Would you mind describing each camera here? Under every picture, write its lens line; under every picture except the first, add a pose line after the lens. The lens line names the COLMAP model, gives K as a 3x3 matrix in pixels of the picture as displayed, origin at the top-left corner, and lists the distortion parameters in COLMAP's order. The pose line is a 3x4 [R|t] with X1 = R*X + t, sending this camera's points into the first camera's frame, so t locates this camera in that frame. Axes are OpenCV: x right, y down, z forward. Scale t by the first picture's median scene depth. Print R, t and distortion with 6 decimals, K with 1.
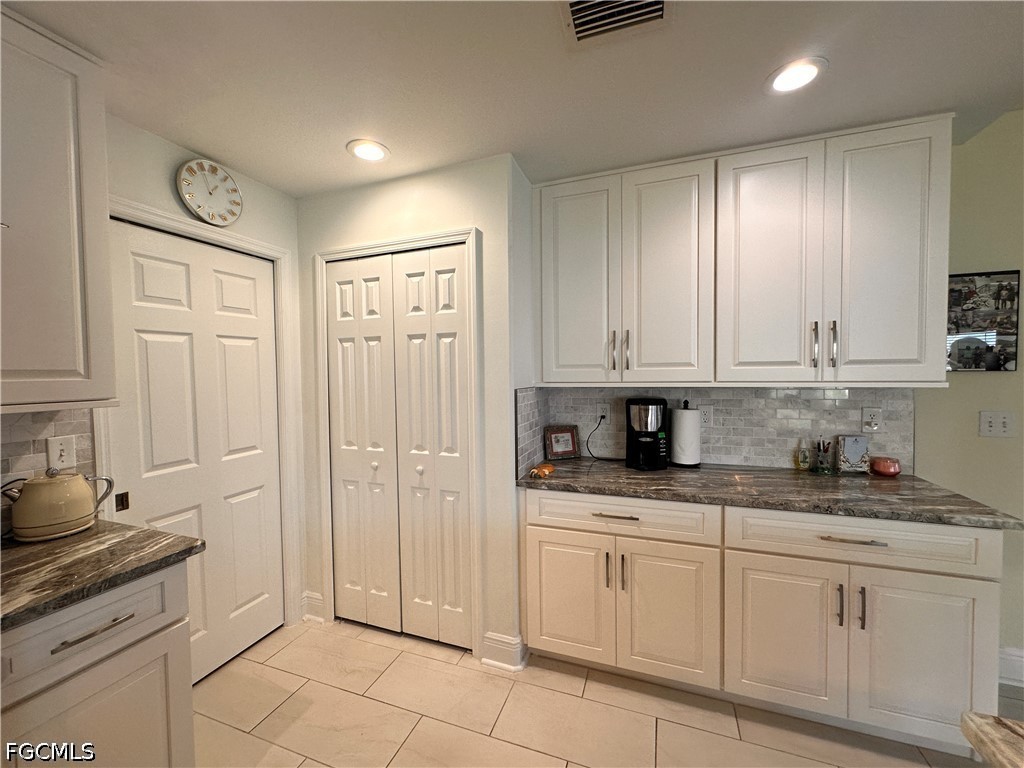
lens RADIAL K [[409.4, 0, 510.6], [0, 409.4, 385.7], [0, 0, 1]] dist [-0.002454, 0.000906]
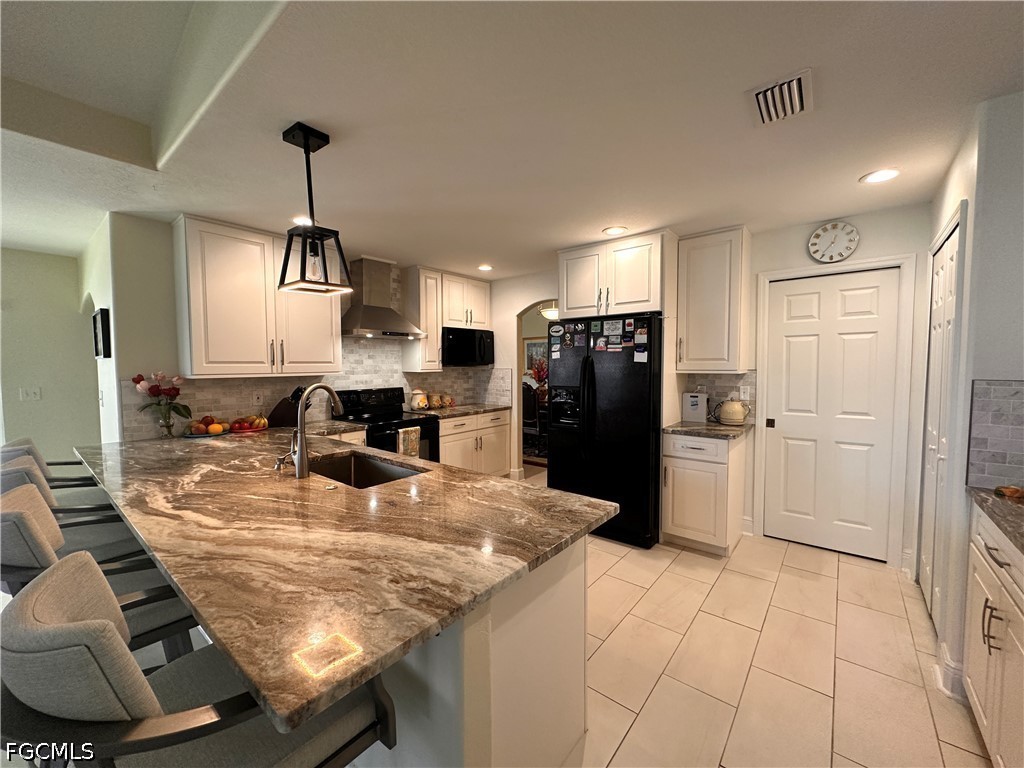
lens RADIAL K [[409.4, 0, 511.6], [0, 409.4, 383.3], [0, 0, 1]] dist [-0.002454, 0.000906]
pose [[-0.325152, 0.062415, -0.943600, 1.110383], [-0.020598, 0.997115, 0.073052, -0.026165], [0.945437, 0.043189, -0.322929, 0.358194]]
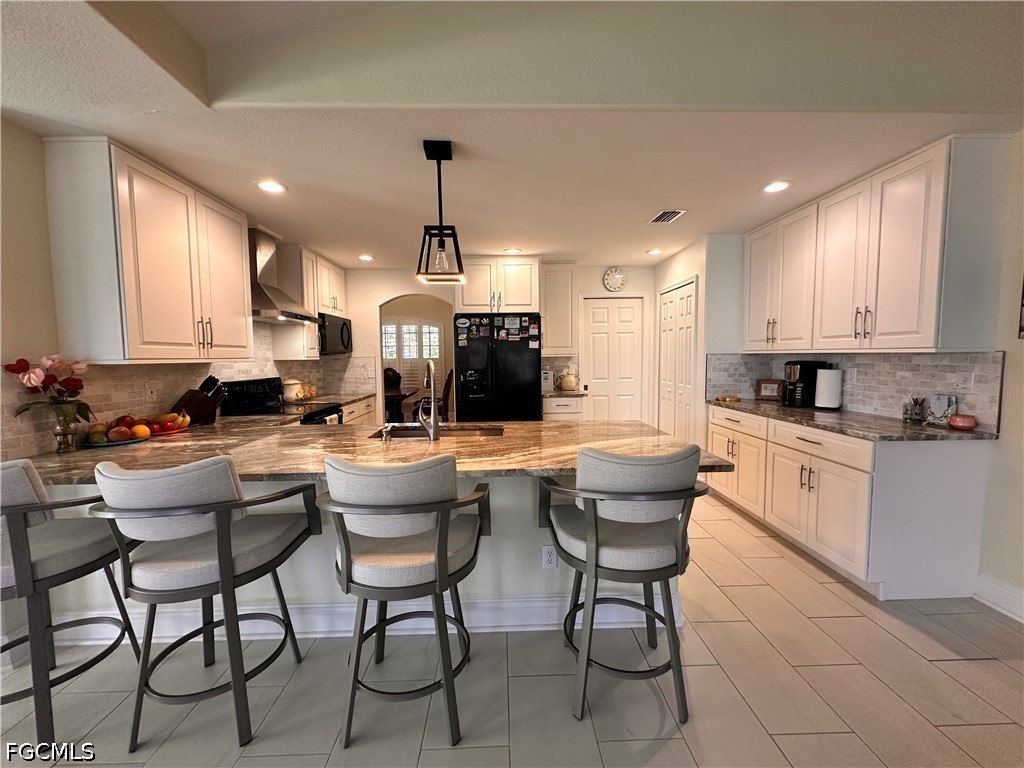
lens RADIAL K [[409.4, 0, 511.7], [0, 409.4, 381.9], [0, 0, 1]] dist [-0.002454, 0.000906]
pose [[0.375824, 0.068021, -0.924191, 1.474350], [-0.022996, 0.997680, 0.064079, 0.038678], [0.926406, -0.002830, 0.376517, -0.613575]]
